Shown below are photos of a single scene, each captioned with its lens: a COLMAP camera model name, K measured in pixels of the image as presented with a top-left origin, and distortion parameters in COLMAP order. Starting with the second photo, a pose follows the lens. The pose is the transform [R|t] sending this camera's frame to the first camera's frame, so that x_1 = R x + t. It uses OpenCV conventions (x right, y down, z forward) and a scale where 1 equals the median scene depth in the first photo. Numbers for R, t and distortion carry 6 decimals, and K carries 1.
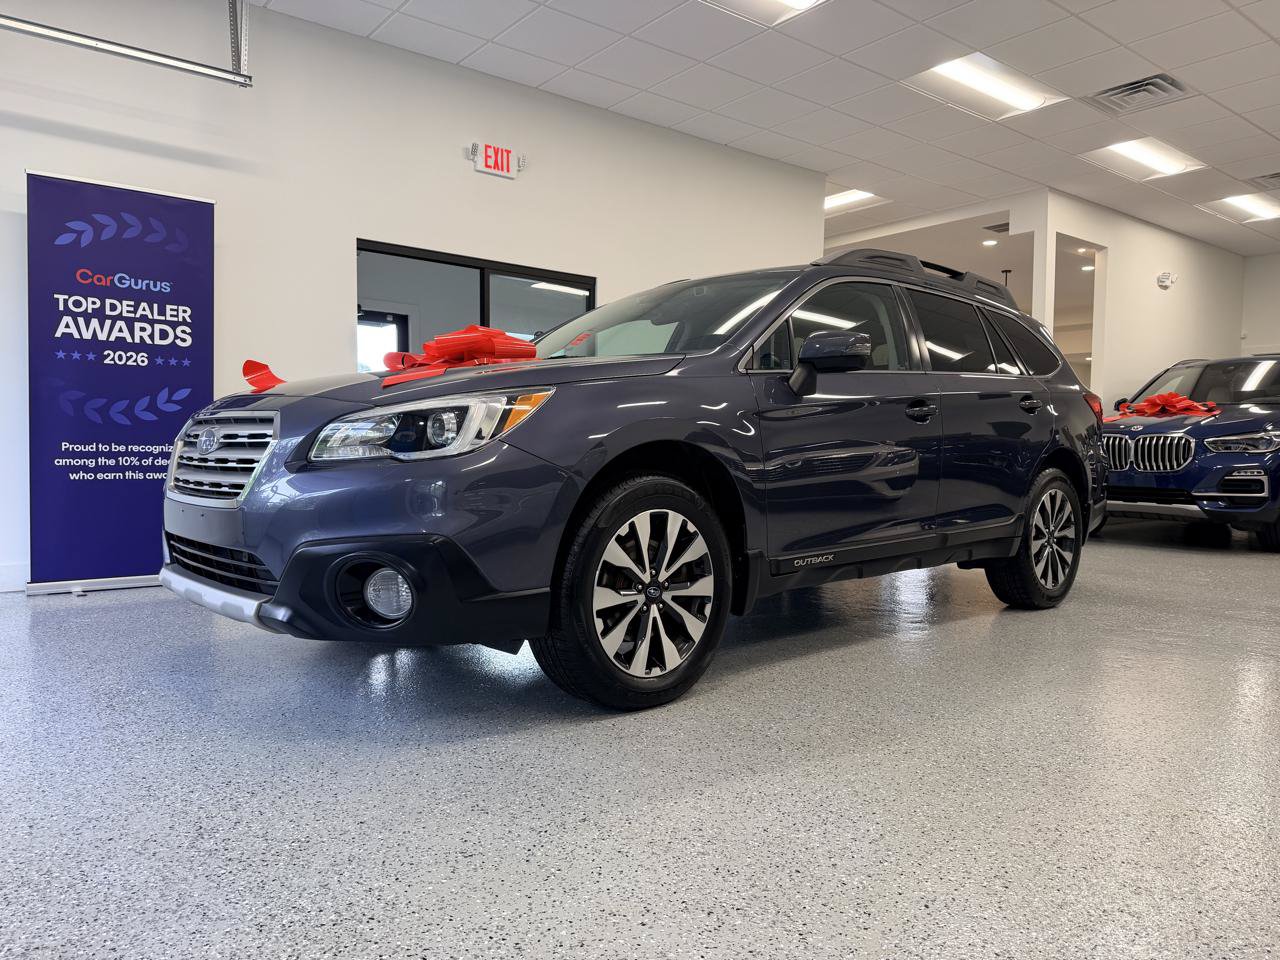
lens RADIAL K [[905.2, 0, 639.9], [0, 905.2, 474.2], [0, 0, 1]] dist [0.037097, -0.042488]
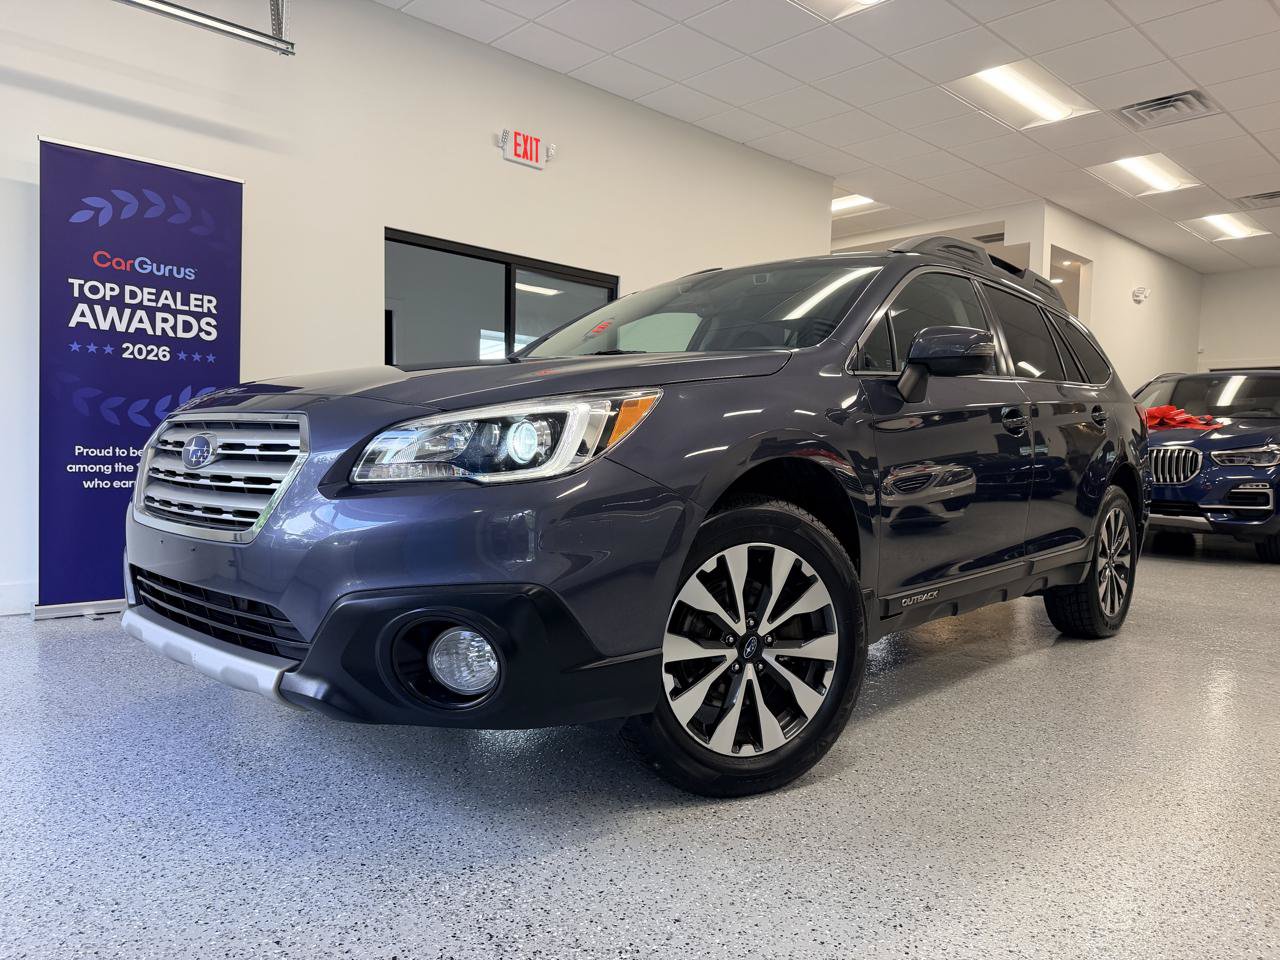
lens RADIAL K [[905.2, 0, 636.4], [0, 905.2, 477.1], [0, 0, 1]] dist [0.037097, -0.042488]
pose [[0.995841, 0.008113, 0.090747, -0.166421], [-0.008260, 0.999965, 0.001241, -0.009991], [-0.090733, -0.001986, 0.995873, 0.067831]]
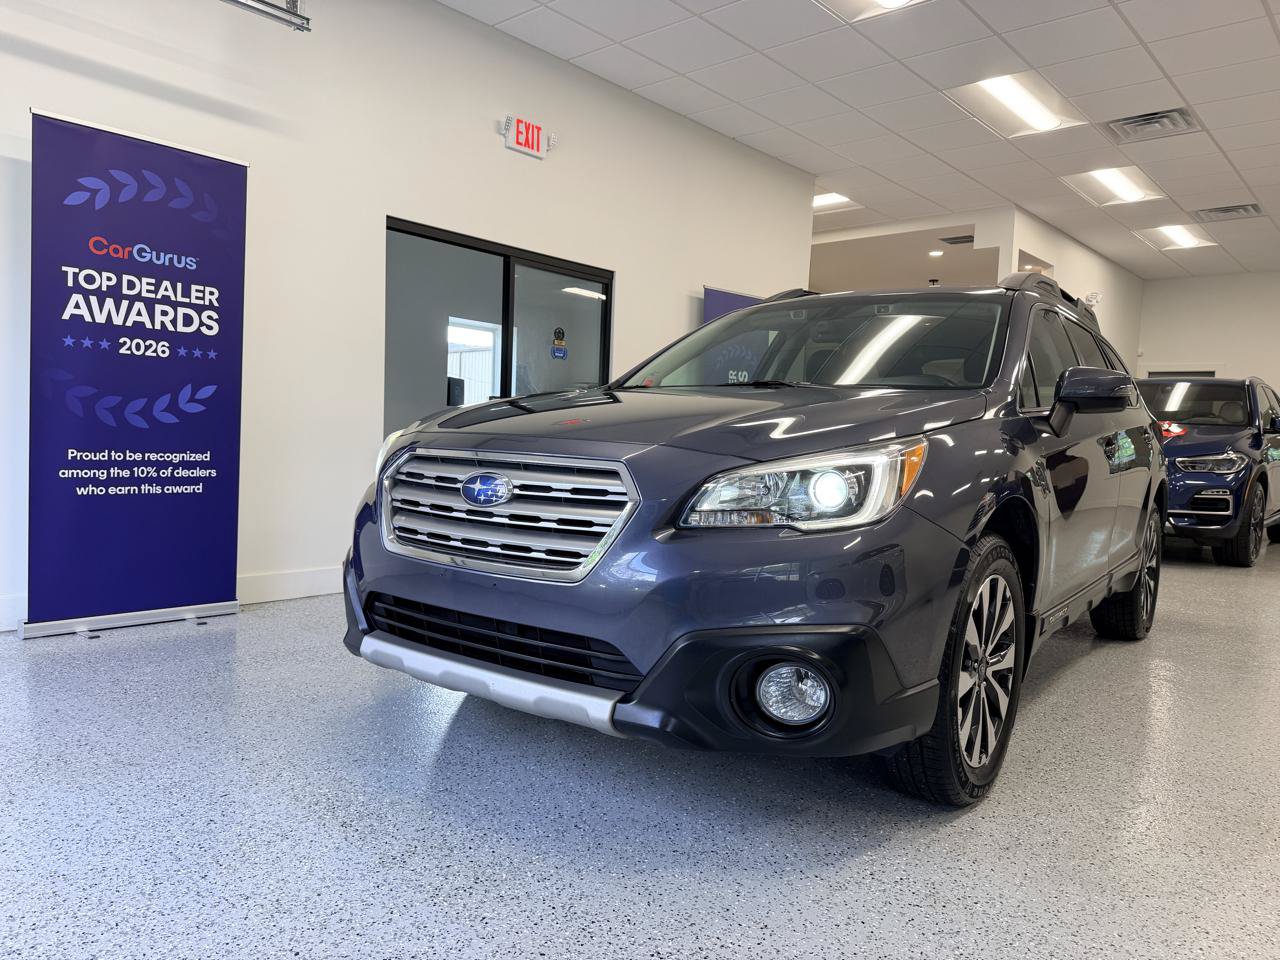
lens RADIAL K [[905.2, 0, 635.6], [0, 905.2, 475.8], [0, 0, 1]] dist [0.037097, -0.042488]
pose [[0.984113, 0.019013, 0.176522, -0.270793], [-0.022828, 0.999547, 0.019611, -0.037698], [-0.176069, -0.023330, 0.984101, 0.108242]]
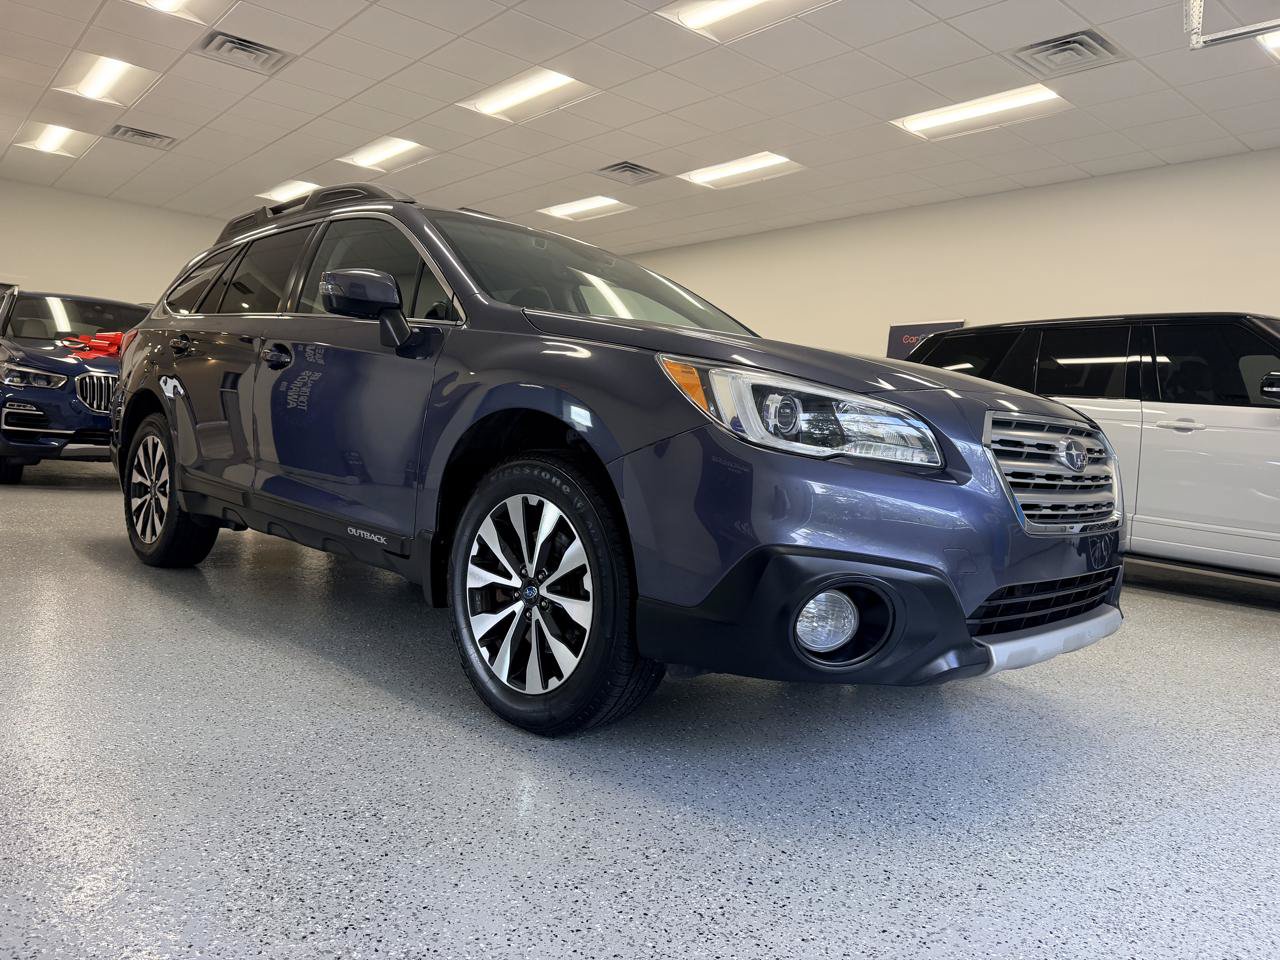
lens RADIAL K [[905.2, 0, 632.9], [0, 905.2, 478.2], [0, 0, 1]] dist [0.037097, -0.042488]
pose [[-0.042487, -0.069086, 0.996706, -0.719688], [-0.036134, 0.997060, 0.067571, -0.031793], [-0.998443, -0.033144, -0.044859, 0.806941]]
